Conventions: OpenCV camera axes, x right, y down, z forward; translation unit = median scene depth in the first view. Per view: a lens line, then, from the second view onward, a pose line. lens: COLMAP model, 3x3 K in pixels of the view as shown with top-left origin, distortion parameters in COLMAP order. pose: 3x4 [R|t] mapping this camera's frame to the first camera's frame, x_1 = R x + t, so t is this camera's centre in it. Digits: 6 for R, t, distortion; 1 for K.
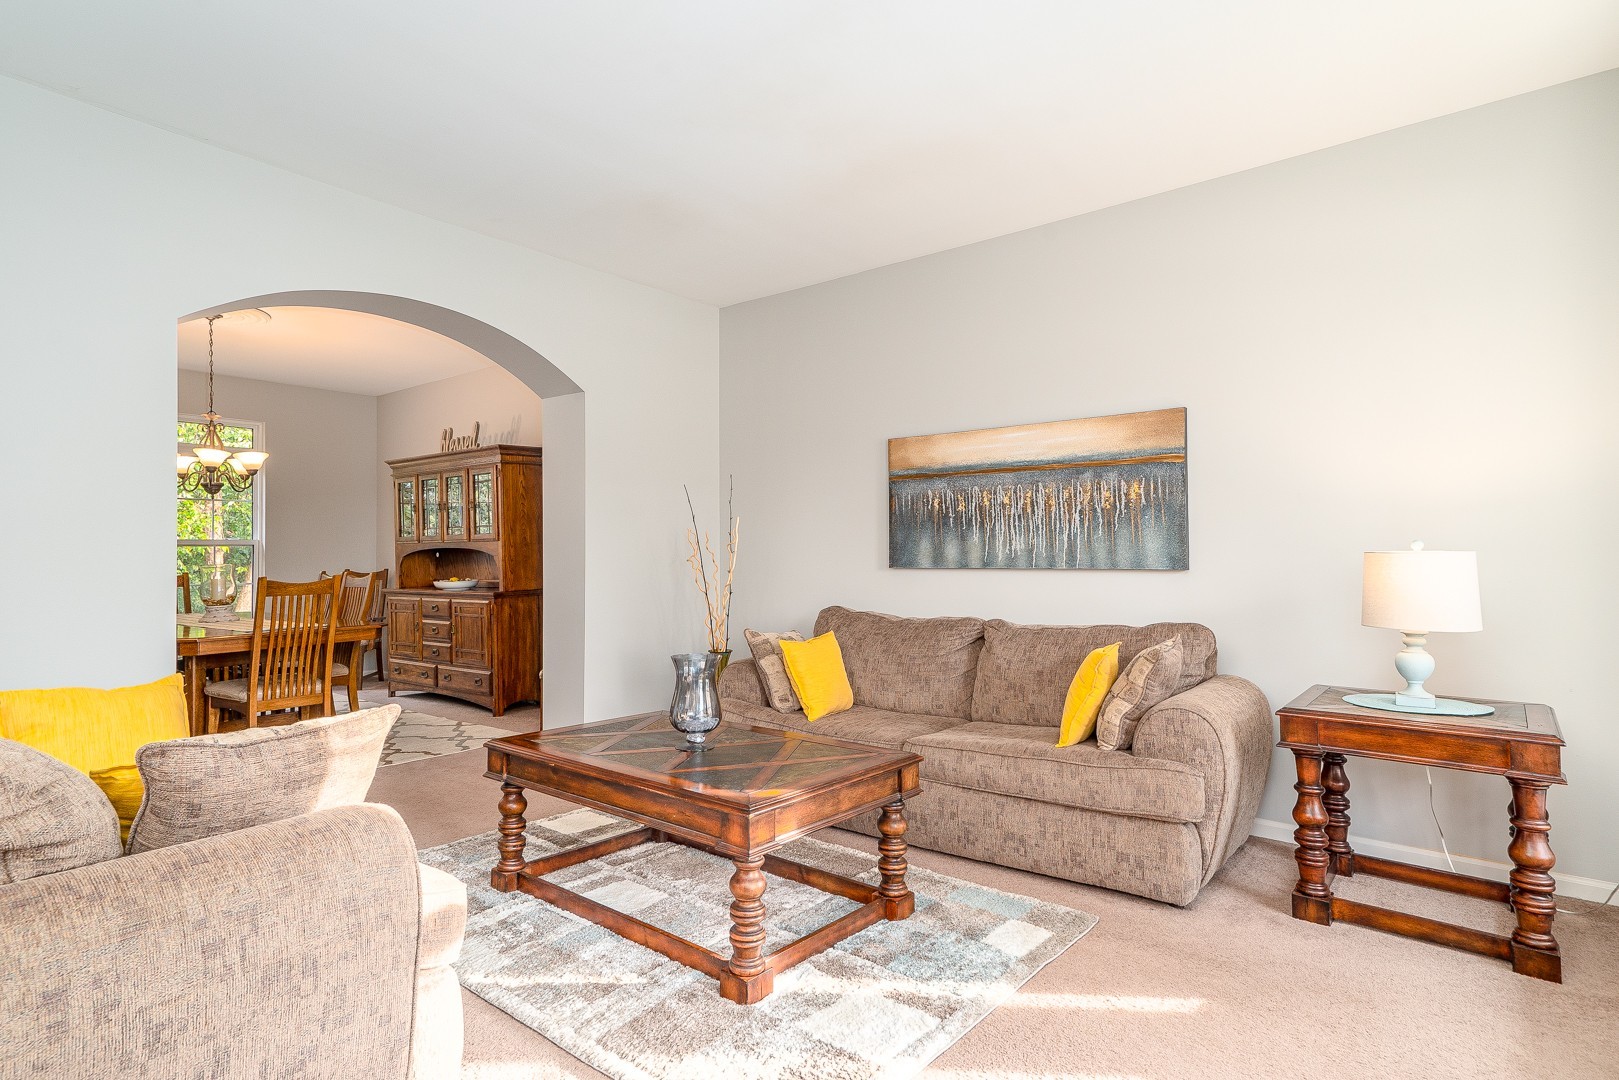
lens RADIAL K [[835.6, 0, 809.5], [0, 835.6, 540.0], [0, 0, 1]] dist [0.021881, 0.000212]
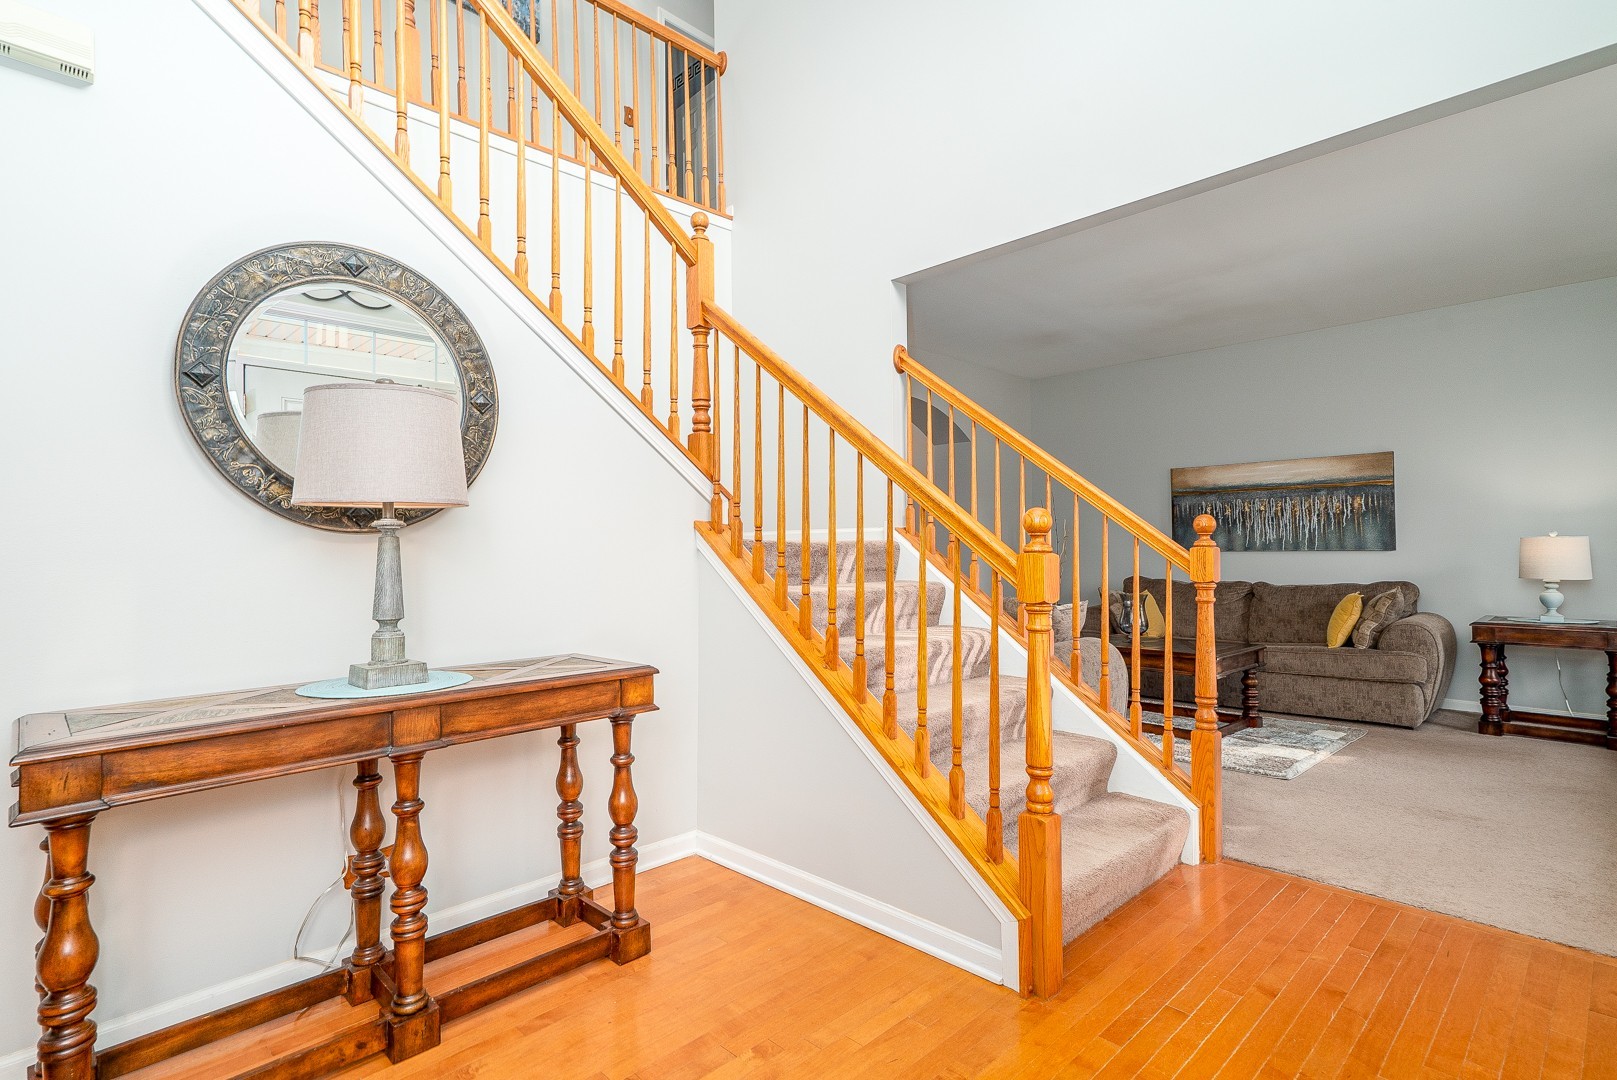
lens RADIAL K [[756.4, 0, 808.5], [0, 756.4, 540.0], [0, 0, 1]] dist [-0.000918, -0.000270]
pose [[0.991007, -0.006950, -0.133628, -0.579992], [0.007661, 0.999959, 0.004807, -0.000263], [0.133589, -0.005788, 0.991020, -0.734963]]
